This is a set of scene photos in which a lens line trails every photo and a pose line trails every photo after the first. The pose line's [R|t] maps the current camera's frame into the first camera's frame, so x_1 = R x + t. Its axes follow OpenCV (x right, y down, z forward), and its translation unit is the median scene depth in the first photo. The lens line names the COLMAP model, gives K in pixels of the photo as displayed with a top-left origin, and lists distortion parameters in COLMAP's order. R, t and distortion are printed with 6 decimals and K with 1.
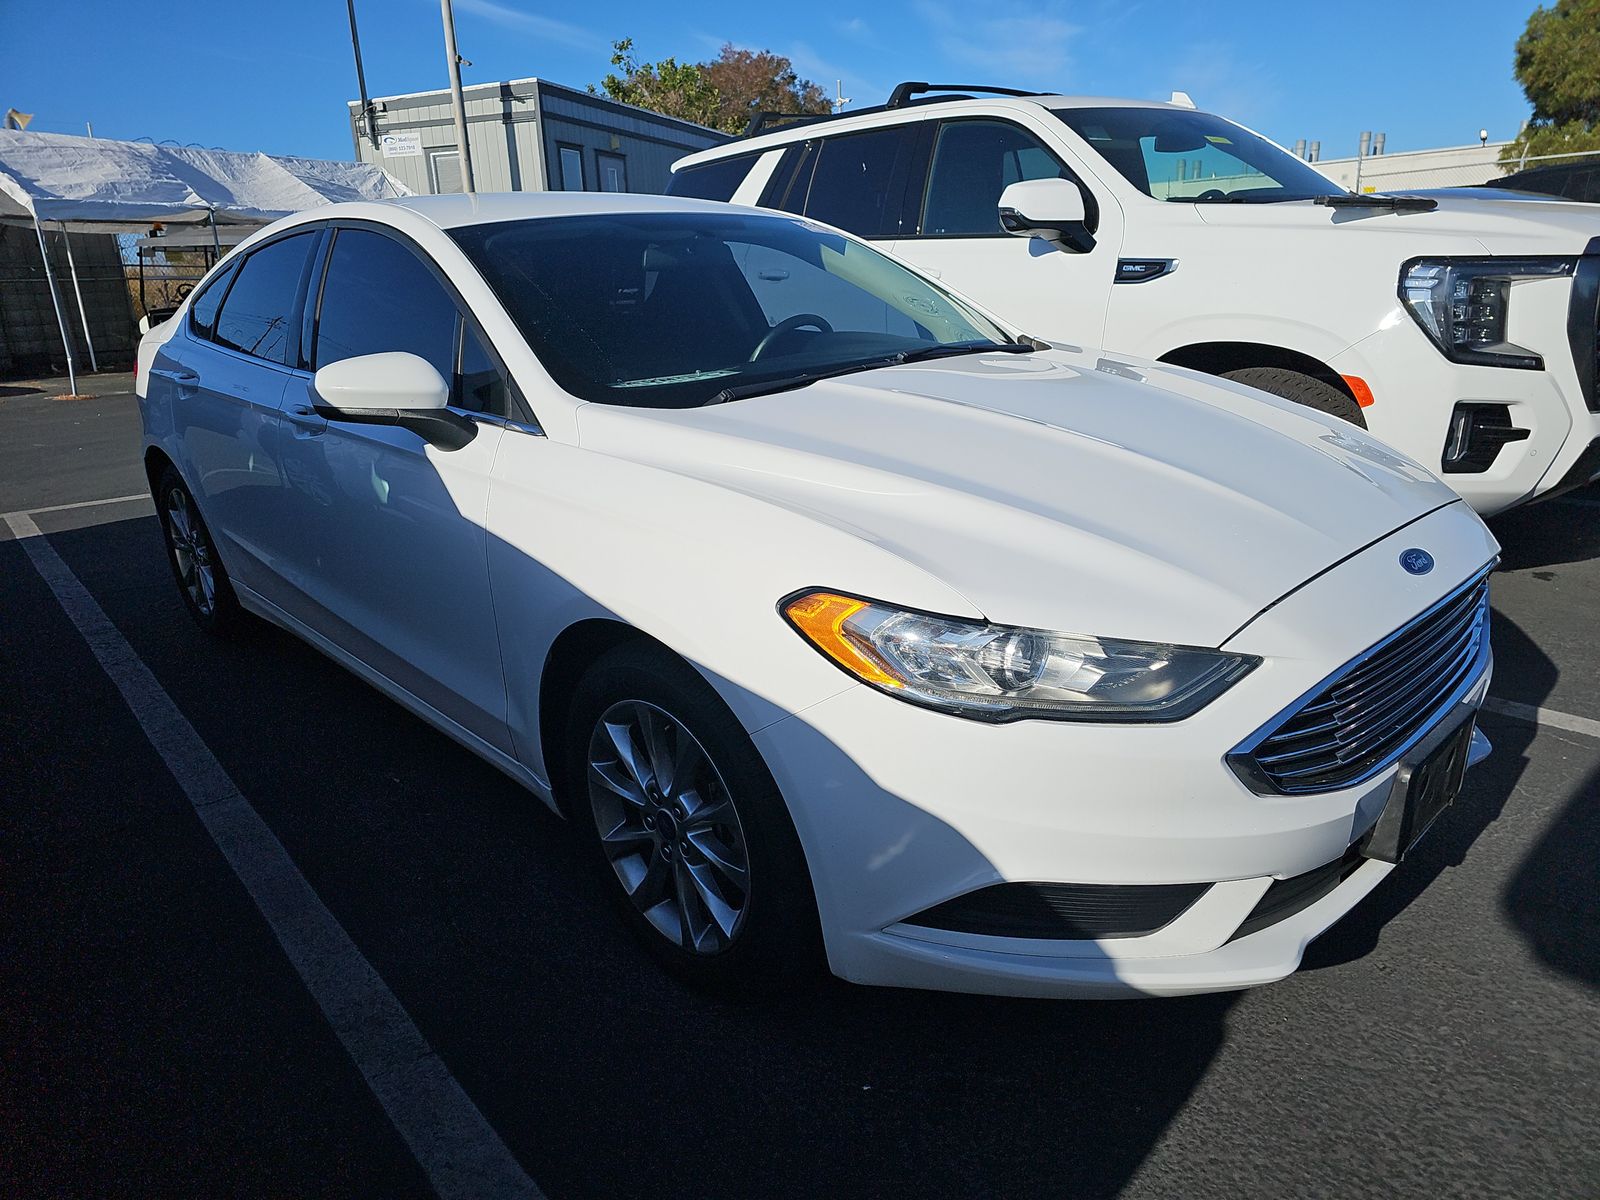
lens RADIAL K [[1074.2, 0, 804.3], [0, 1074.2, 594.2], [0, 0, 1]] dist [0.045707, -0.030064]
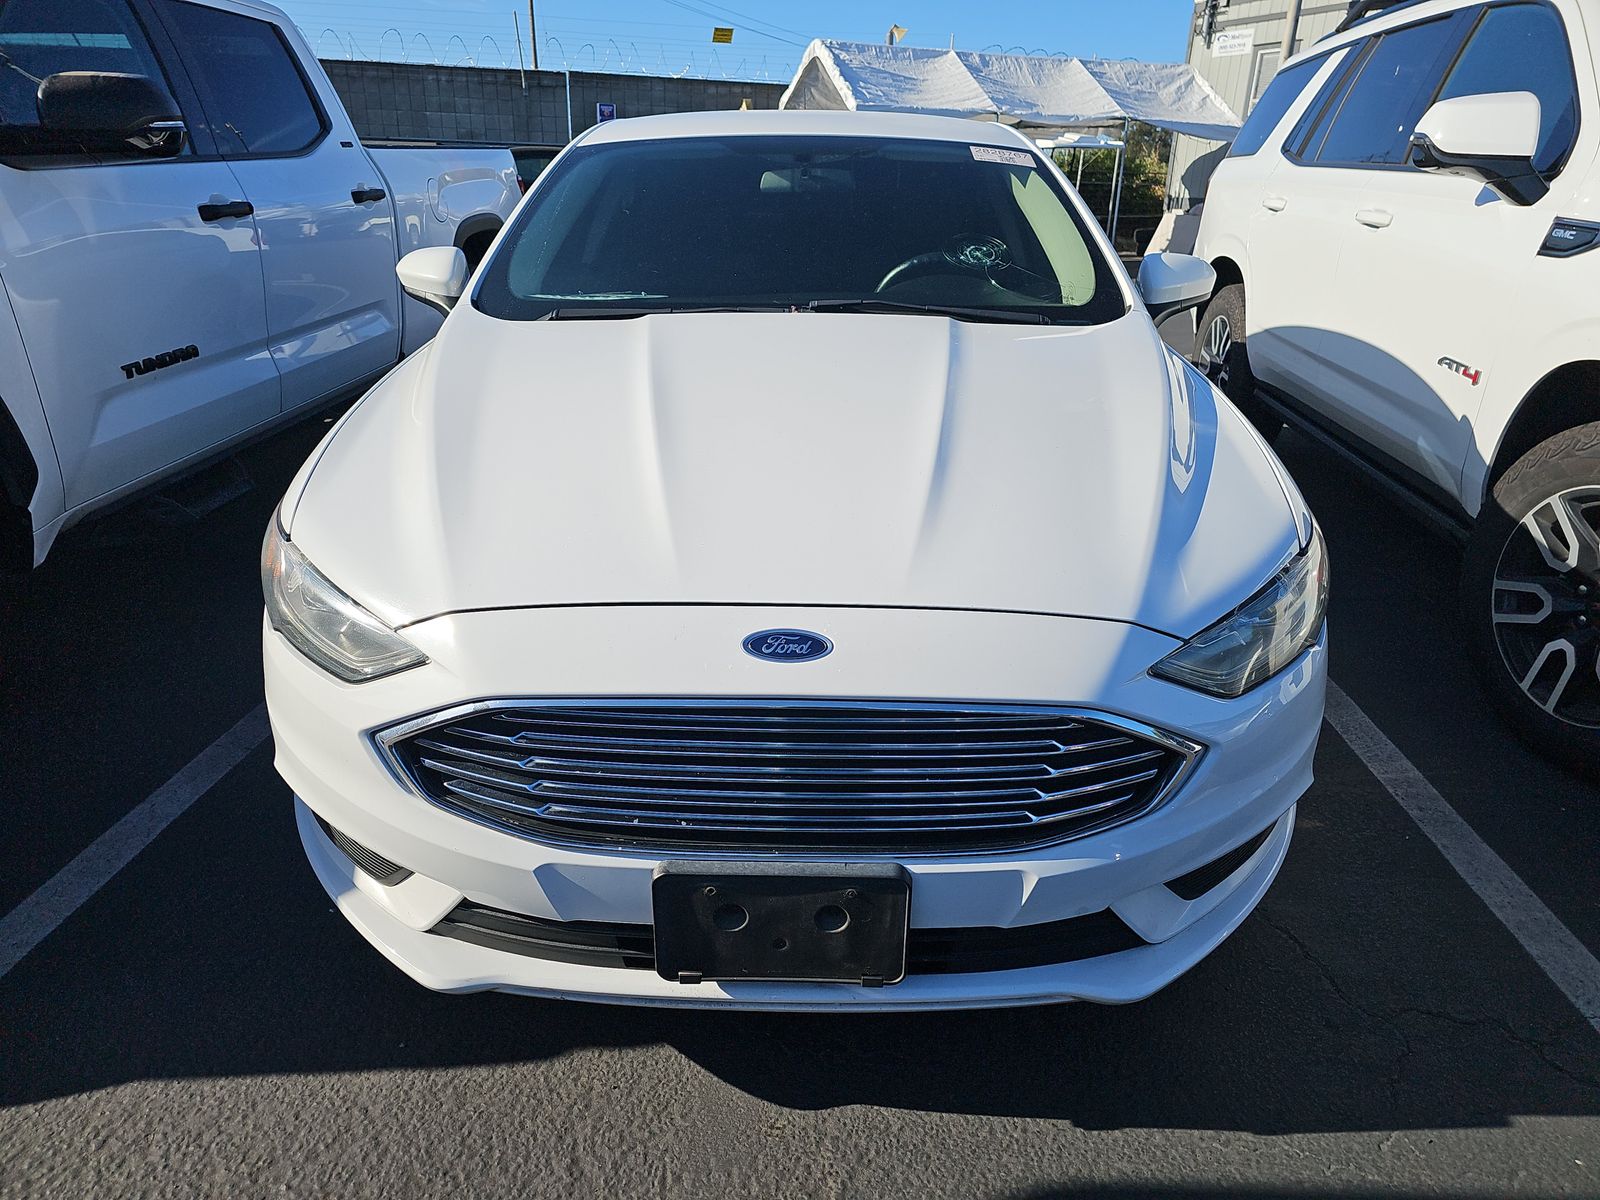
lens RADIAL K [[1074.2, 0, 804.6], [0, 1074.2, 604.0], [0, 0, 1]] dist [0.045707, -0.030064]
pose [[0.700730, 0.308057, -0.643489, 0.144267], [-0.250806, 0.950766, 0.182044, -0.027586], [0.667887, 0.033827, 0.743493, 0.060703]]
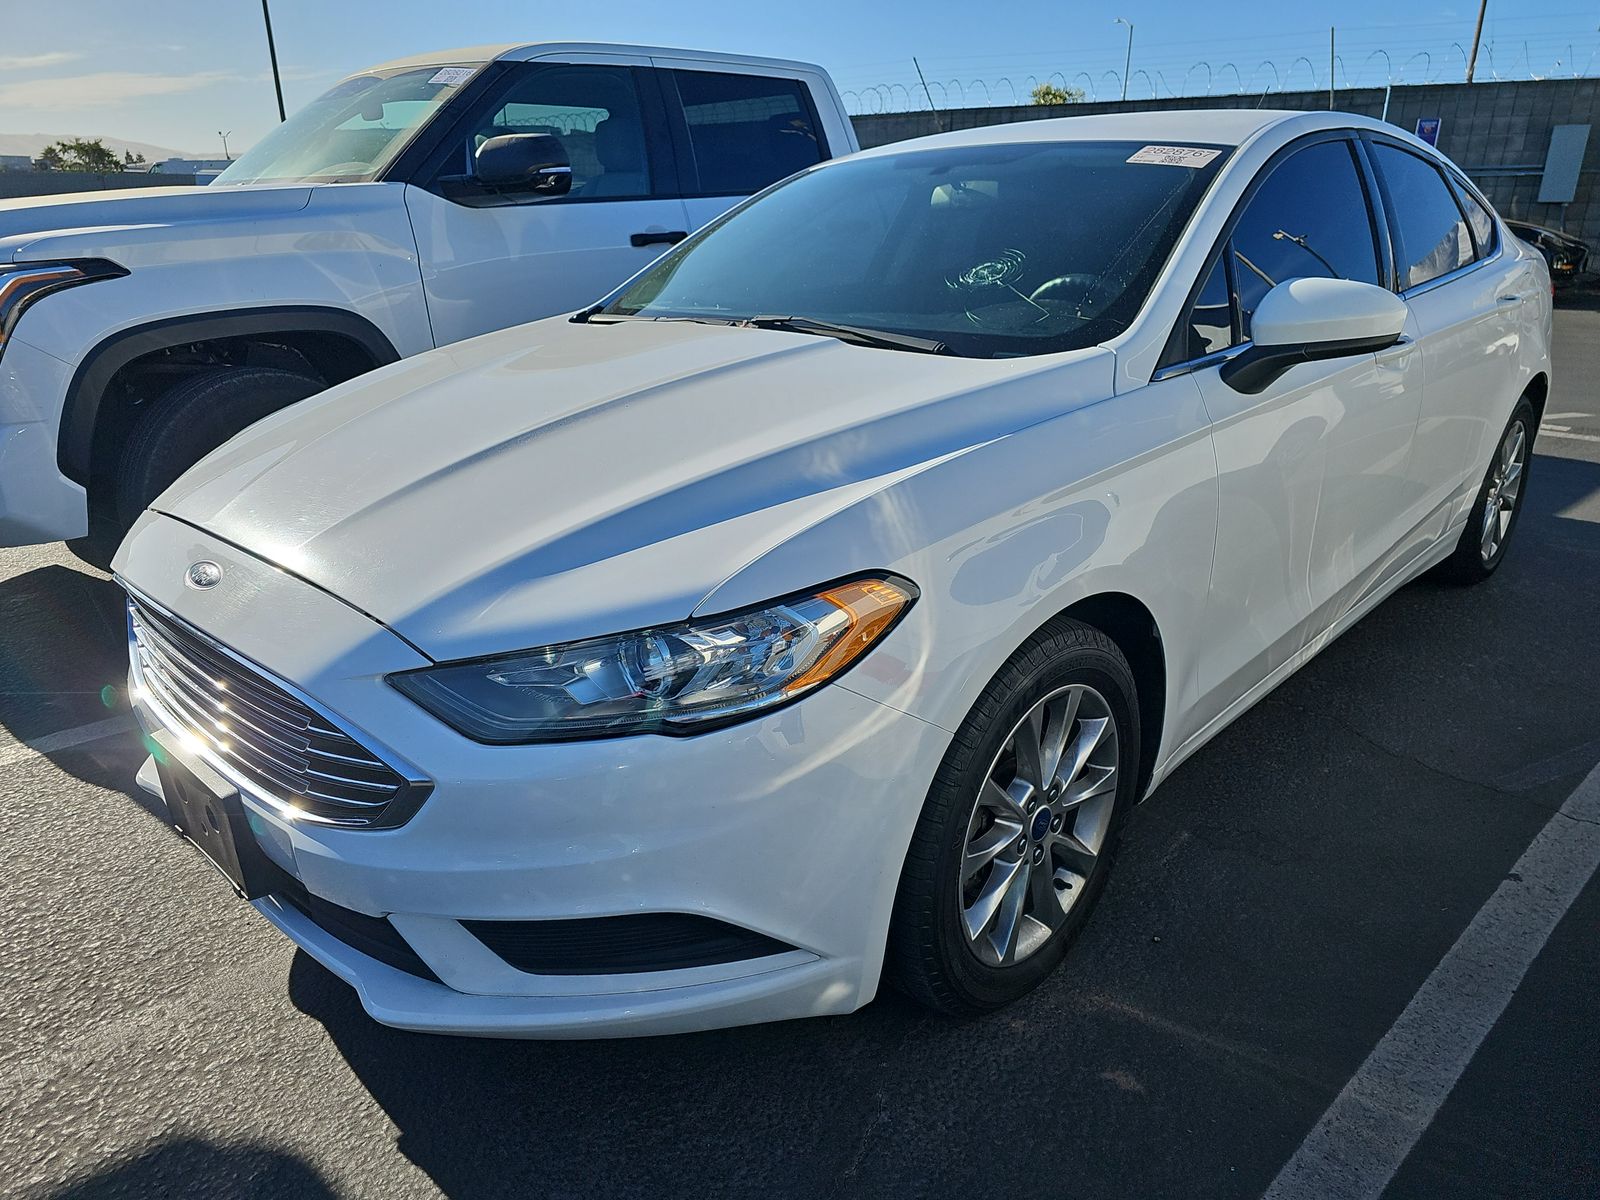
lens RADIAL K [[1074.2, 0, 798.7], [0, 1074.2, 604.5], [0, 0, 1]] dist [0.045707, -0.030064]
pose [[0.053031, 0.379418, -0.923704, 0.196216], [-0.285122, 0.892252, 0.350130, -0.064688], [0.957023, 0.244800, 0.155498, 0.184387]]
